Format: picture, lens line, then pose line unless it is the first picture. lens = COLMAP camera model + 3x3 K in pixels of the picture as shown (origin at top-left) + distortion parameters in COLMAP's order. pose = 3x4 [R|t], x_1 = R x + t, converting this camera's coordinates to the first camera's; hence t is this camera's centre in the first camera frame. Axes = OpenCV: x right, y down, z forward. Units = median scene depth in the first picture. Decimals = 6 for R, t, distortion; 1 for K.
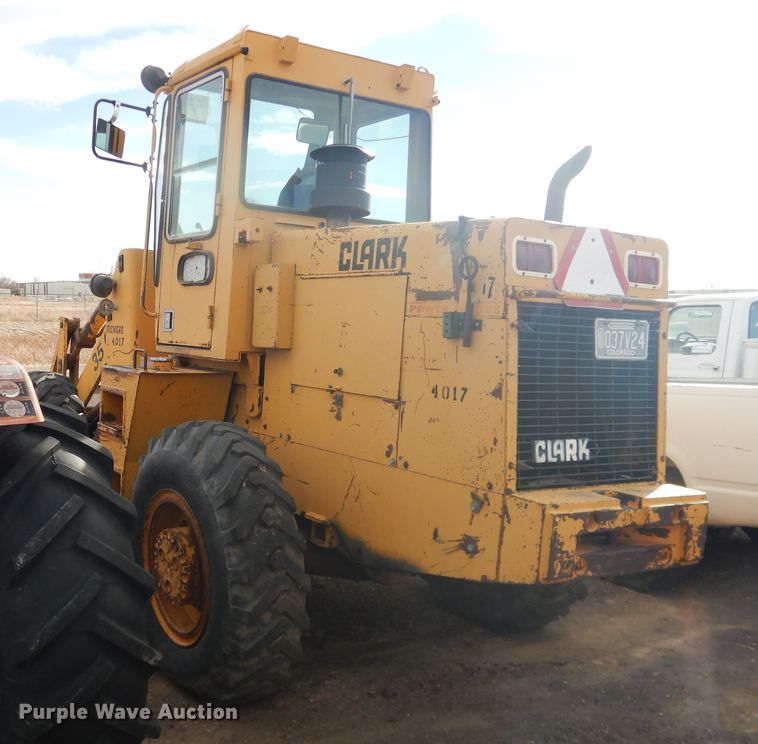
lens RADIAL K [[945.4, 0, 394.6], [0, 945.4, 372.8], [0, 0, 1]] dist [0.008017, 0.021133]
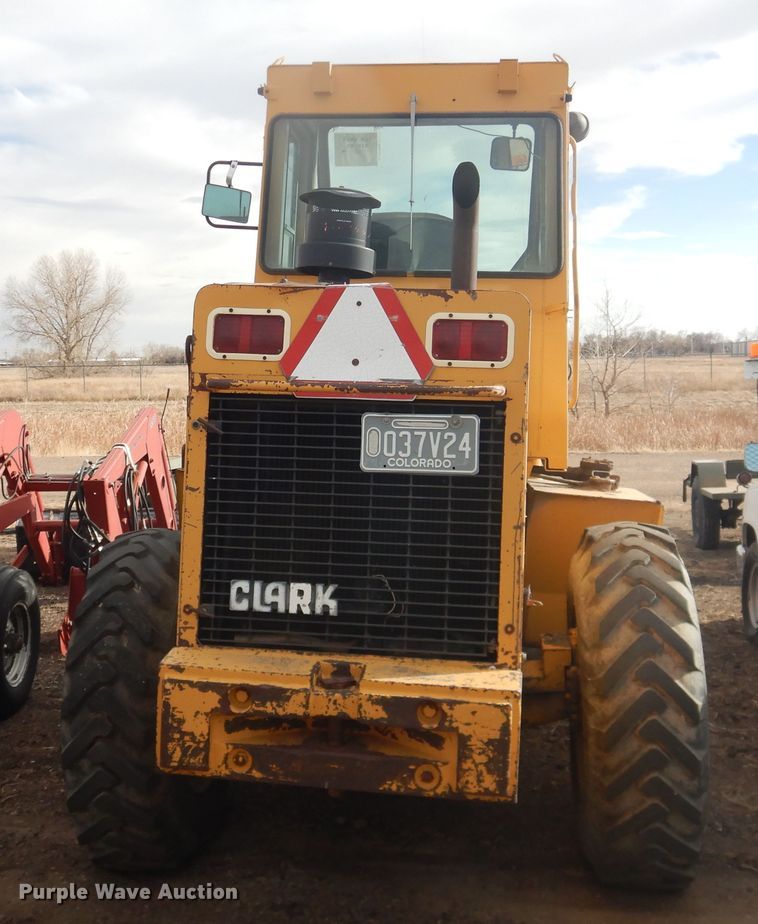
lens RADIAL K [[1206.1, 0, 460.9], [0, 1206.1, 396.3], [0, 0, 1]] dist [0.014992, 0.026645]
pose [[0.744728, -0.026677, -0.666835, 0.883927], [-0.025459, 0.997338, -0.068332, -0.011172], [0.666882, 0.067866, 0.742066, 0.391552]]
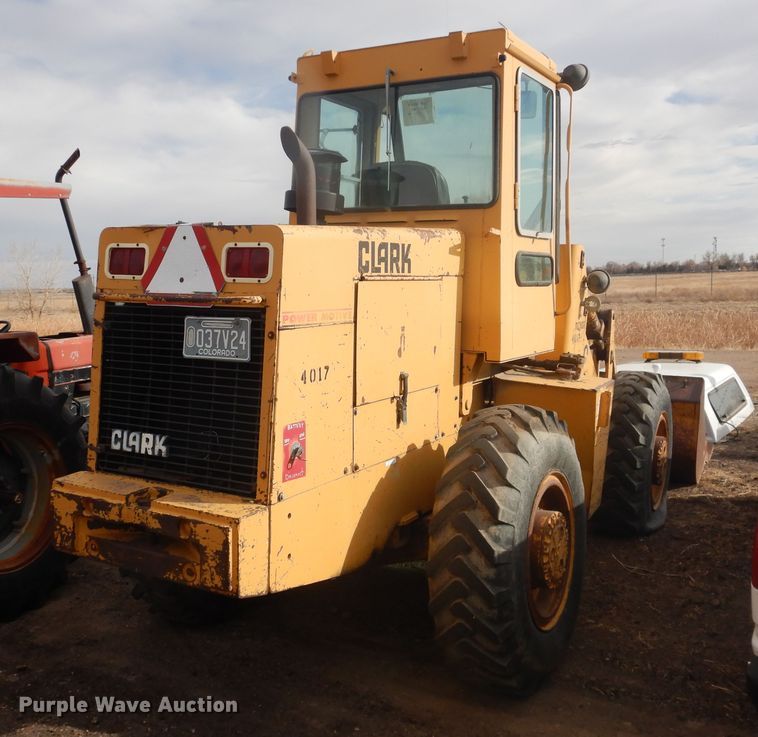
lens RADIAL K [[945.4, 0, 394.6], [0, 945.4, 369.3], [0, 0, 1]] dist [0.008017, 0.021133]
pose [[0.396972, 0.036982, -0.917085, 1.234771], [-0.048950, 0.998619, 0.019081, -0.032769], [0.916524, 0.037316, 0.398234, 0.827454]]
